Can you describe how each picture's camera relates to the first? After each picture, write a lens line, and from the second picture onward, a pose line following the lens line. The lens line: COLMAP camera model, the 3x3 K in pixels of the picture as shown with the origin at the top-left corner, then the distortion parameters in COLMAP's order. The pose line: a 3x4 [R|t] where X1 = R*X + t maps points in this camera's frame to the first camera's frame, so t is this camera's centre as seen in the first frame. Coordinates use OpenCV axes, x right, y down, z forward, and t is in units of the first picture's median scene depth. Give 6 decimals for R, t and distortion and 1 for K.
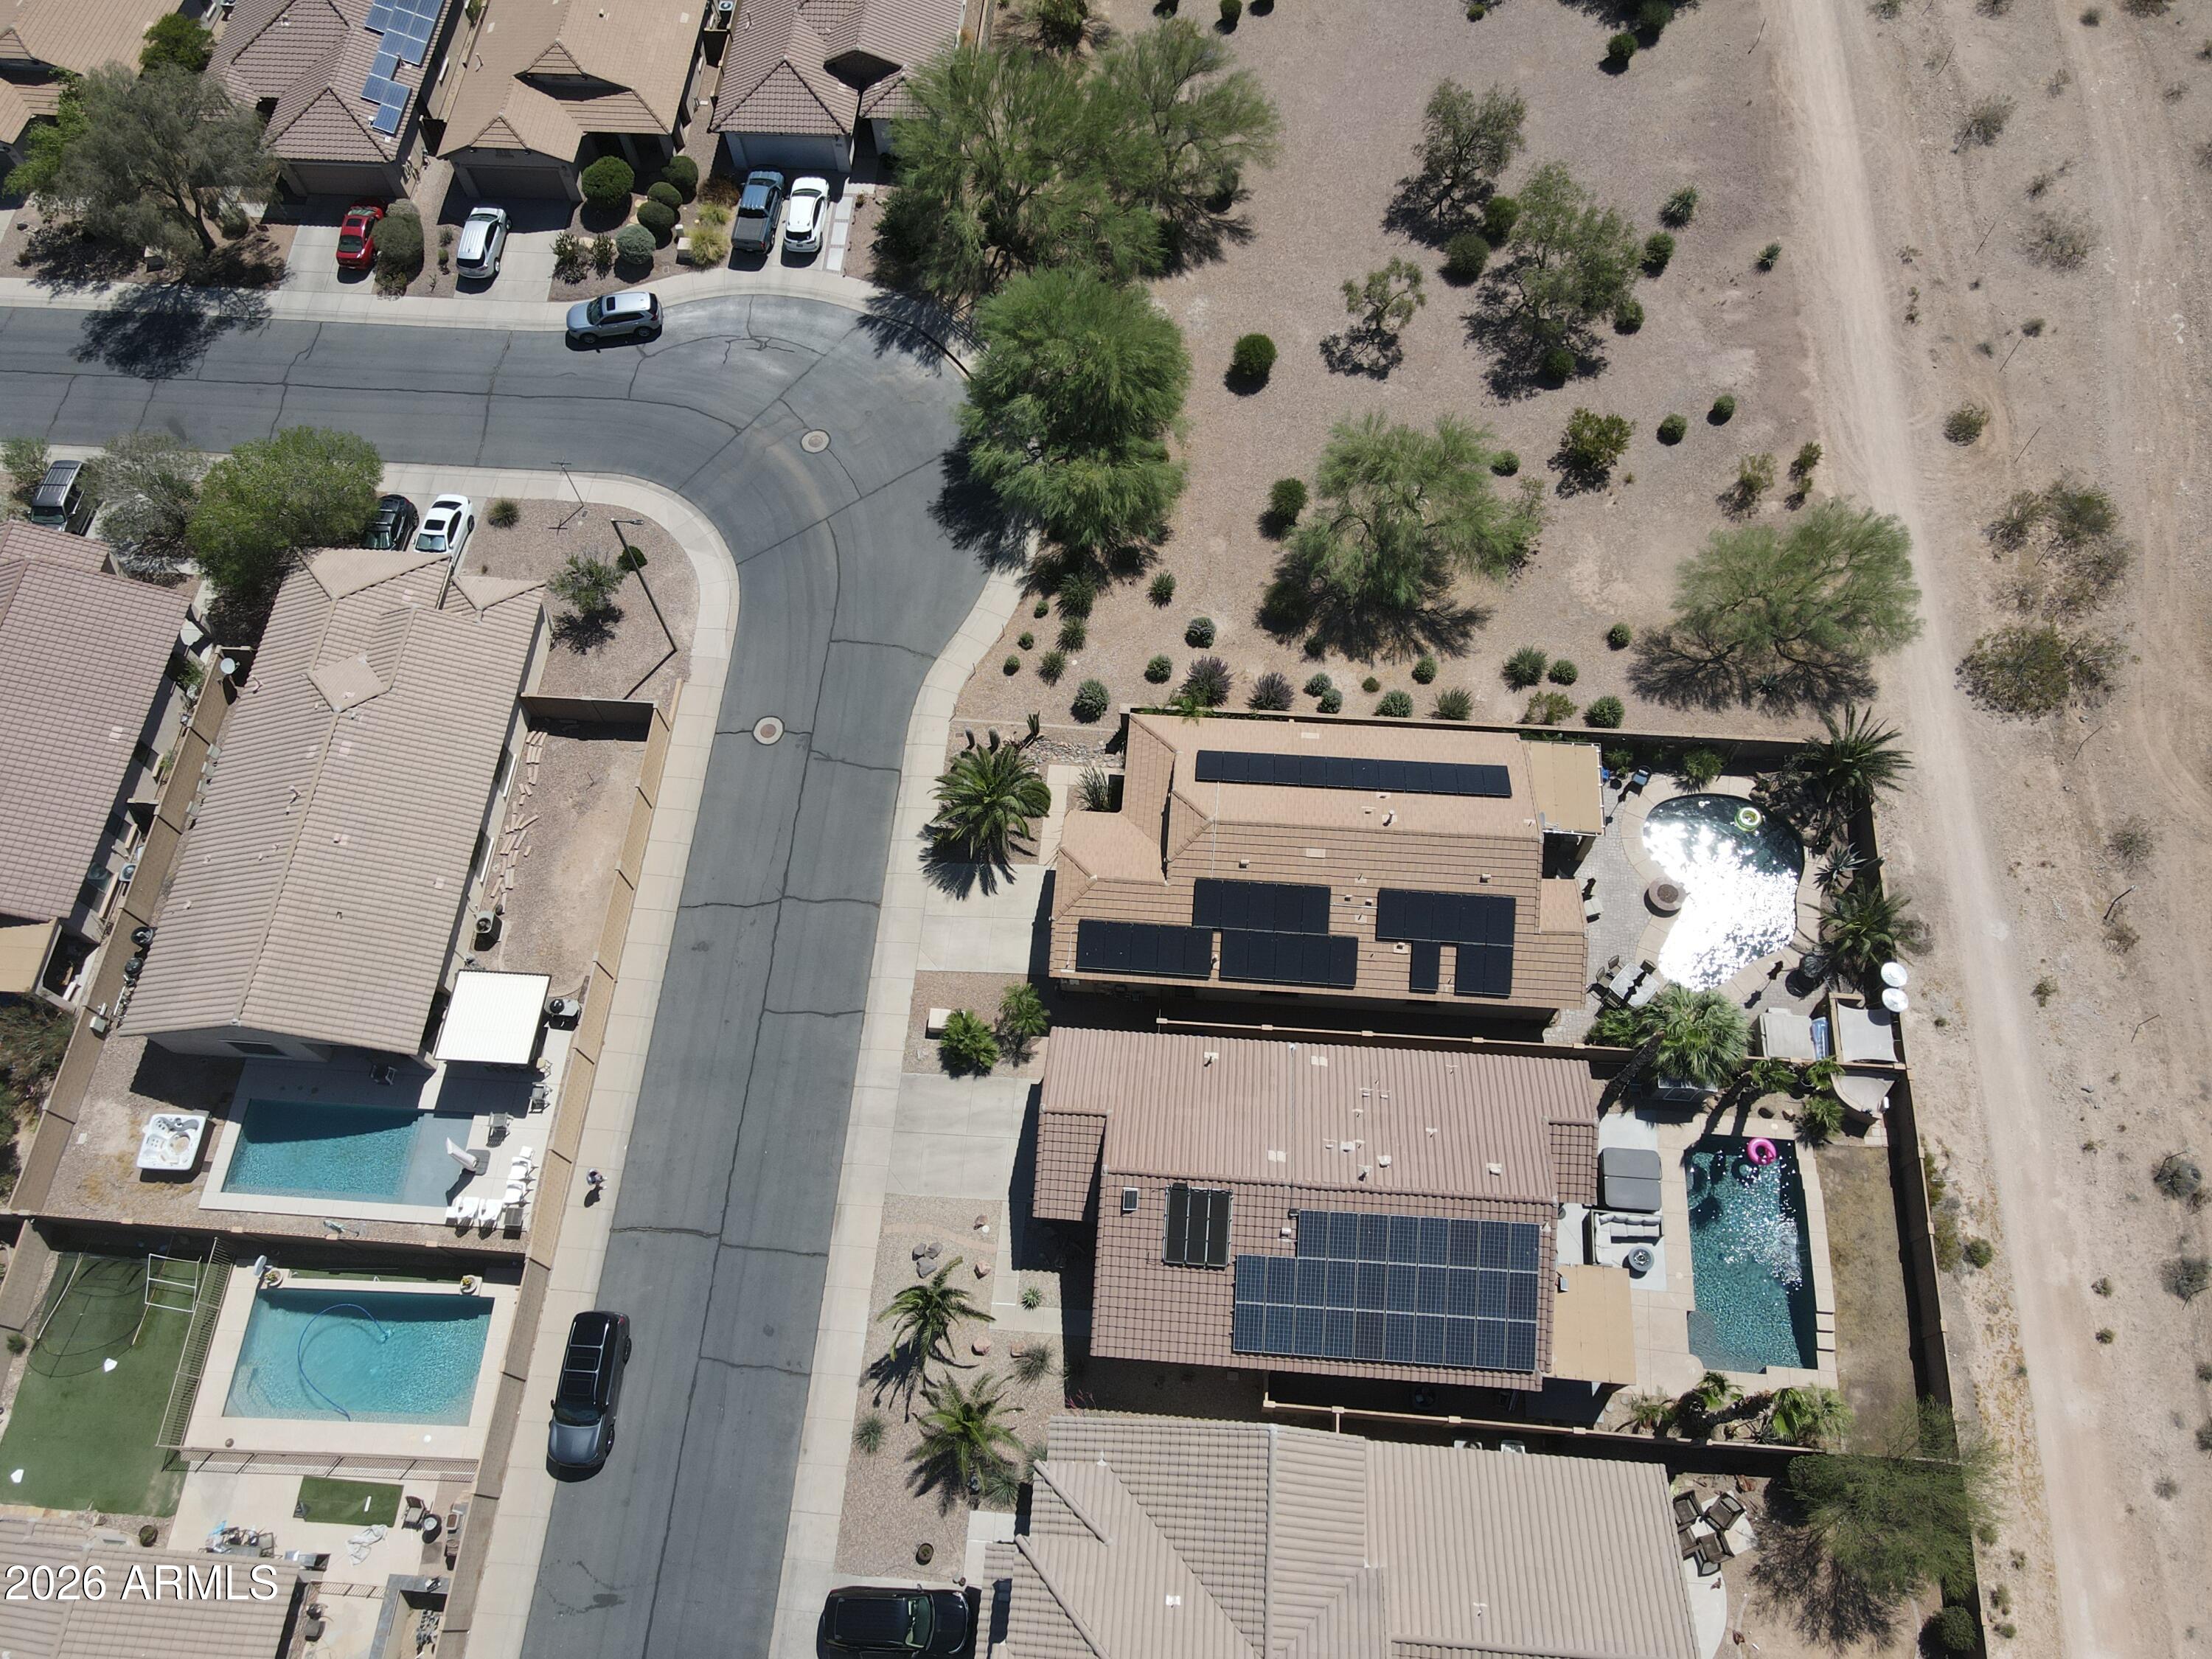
lens RADIAL K [[1629.1, 0, 1104.3], [0, 1629.1, 825.6], [0, 0, 1]] dist [0.001557, 0.022255]
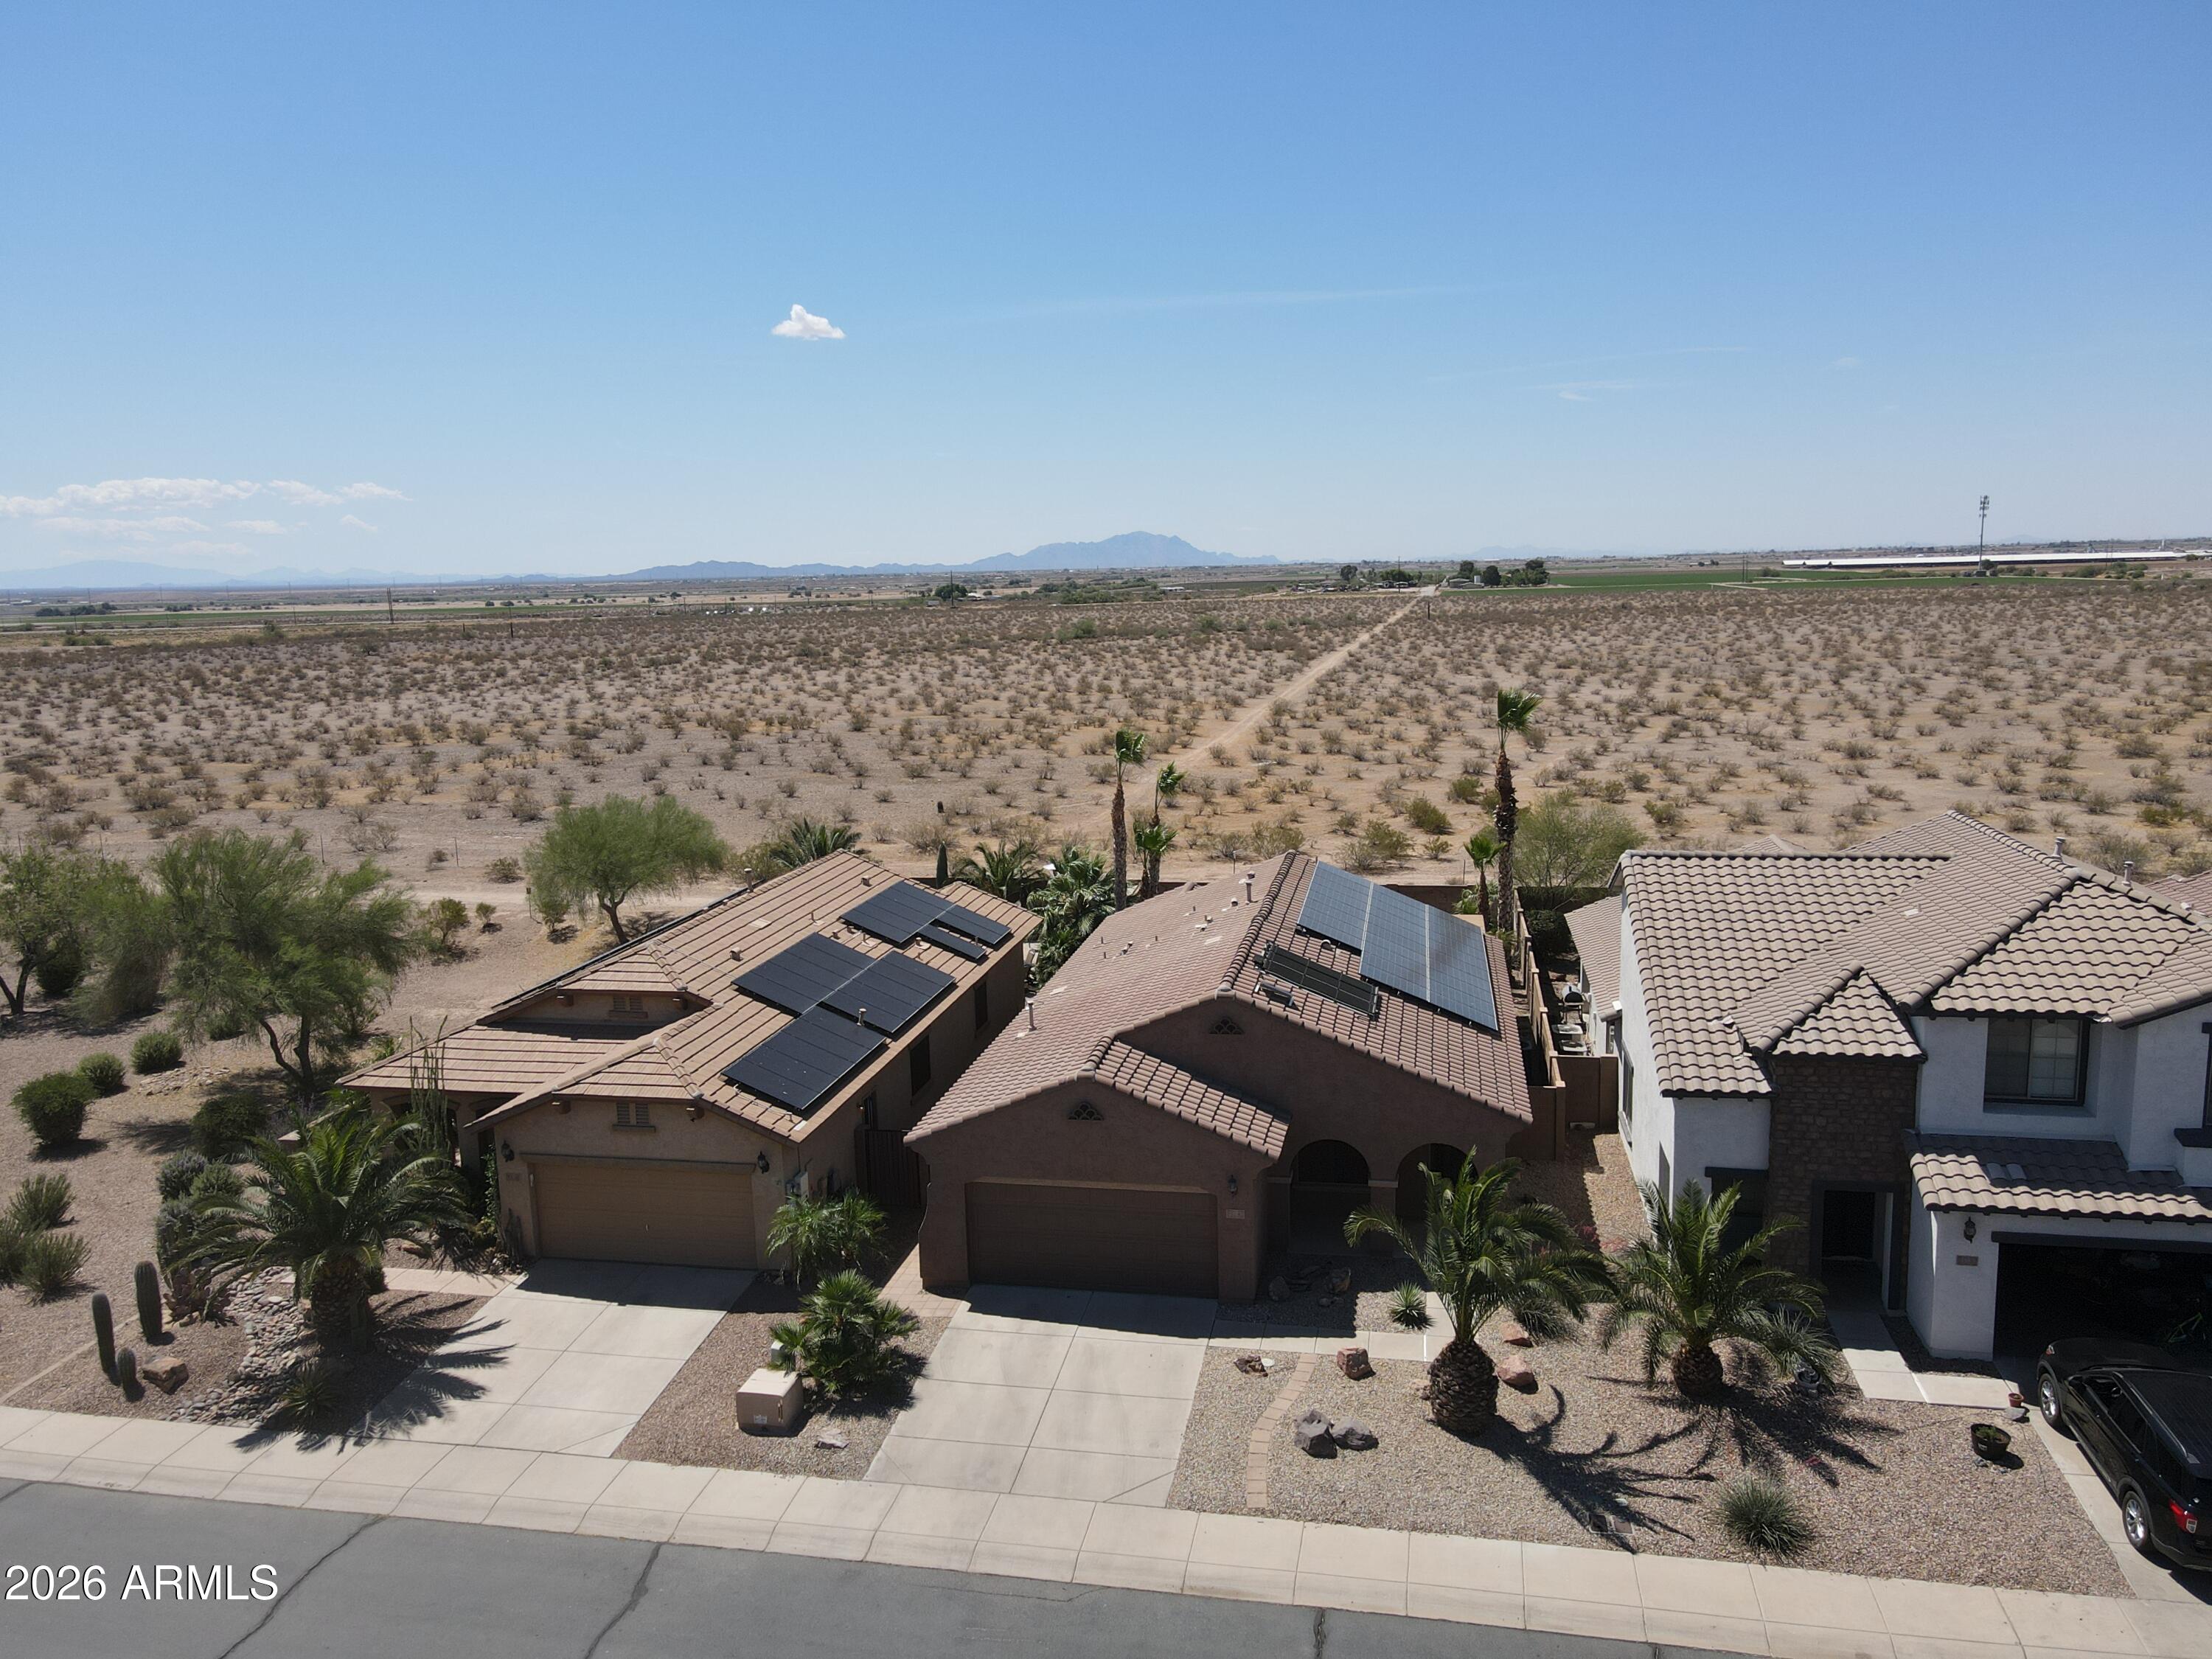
lens RADIAL K [[1629.1, 0, 1114.3], [0, 1629.1, 847.8], [0, 0, 1]] dist [0.001557, 0.022255]
pose [[0.114661, -0.142671, 0.983106, -0.504761], [0.904418, 0.424383, -0.043895, 0.165279], [-0.410951, 0.894172, 0.177695, 0.797129]]
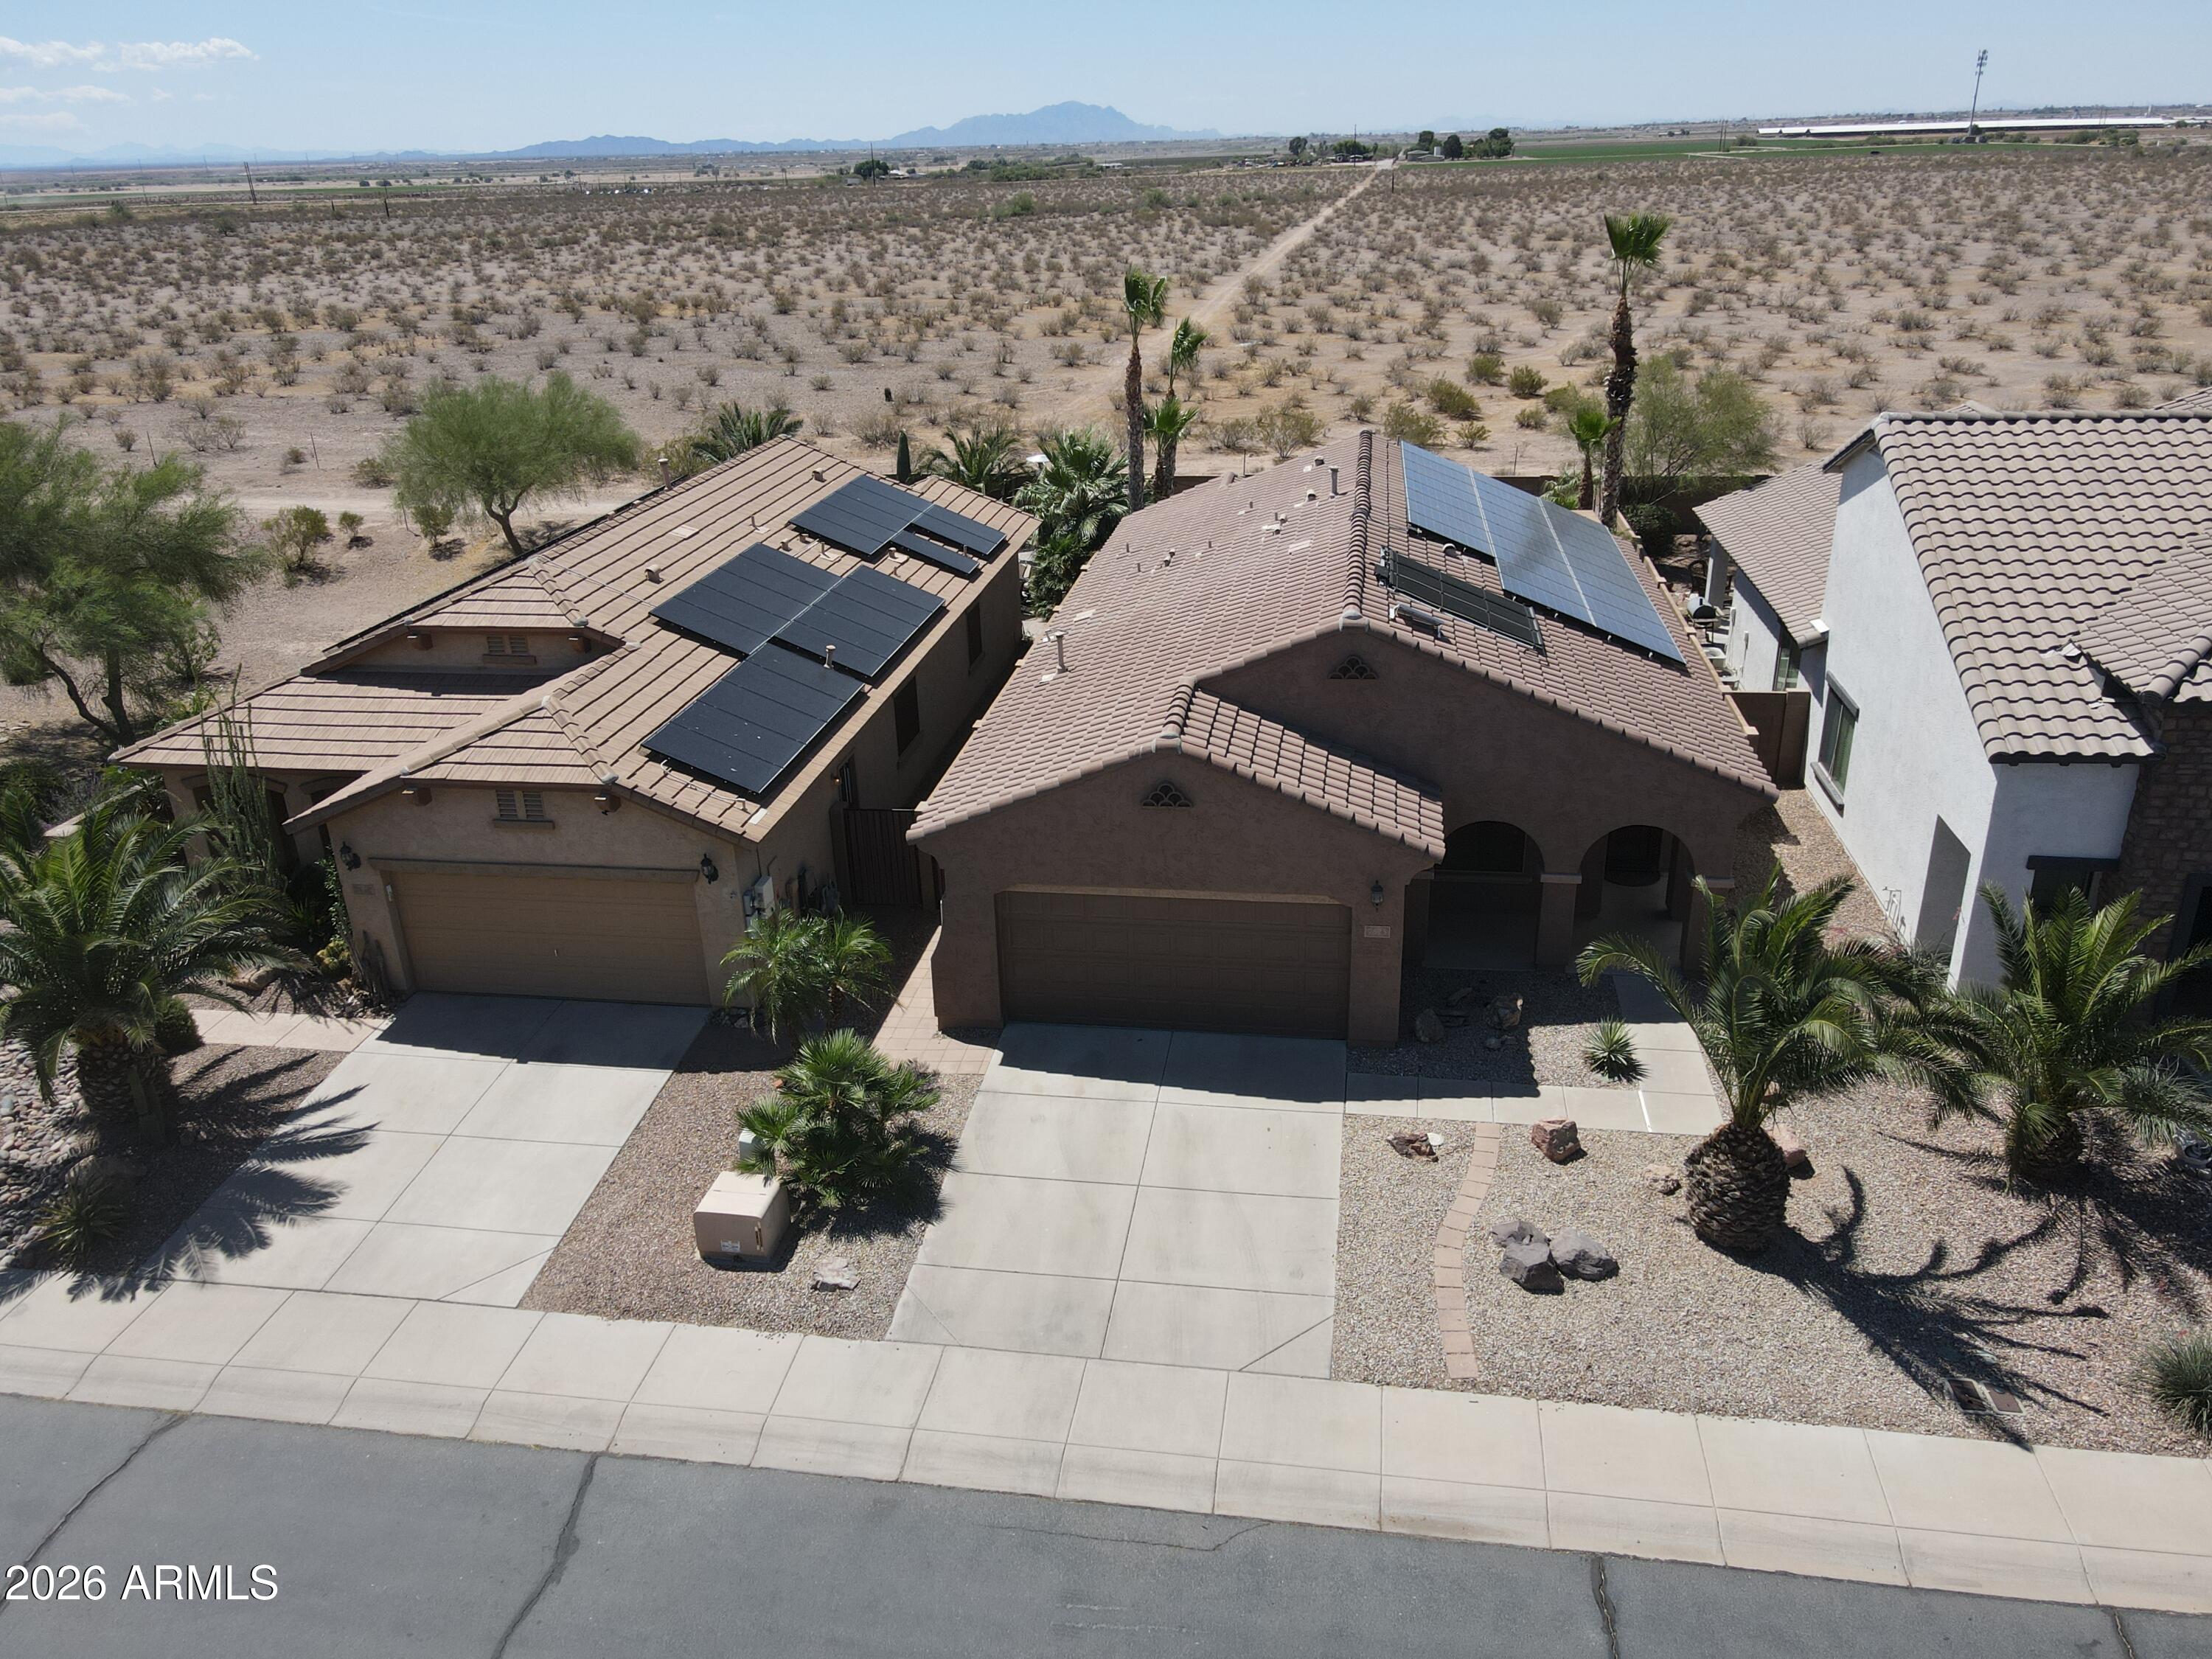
lens RADIAL K [[1629.1, 0, 1112.5], [0, 1629.1, 832.6], [0, 0, 1]] dist [0.001557, 0.022255]
pose [[0.076389, -0.364269, 0.928155, -0.359521], [0.909764, 0.406409, 0.084627, 0.133373], [-0.408038, 0.837937, 0.362444, 0.844905]]
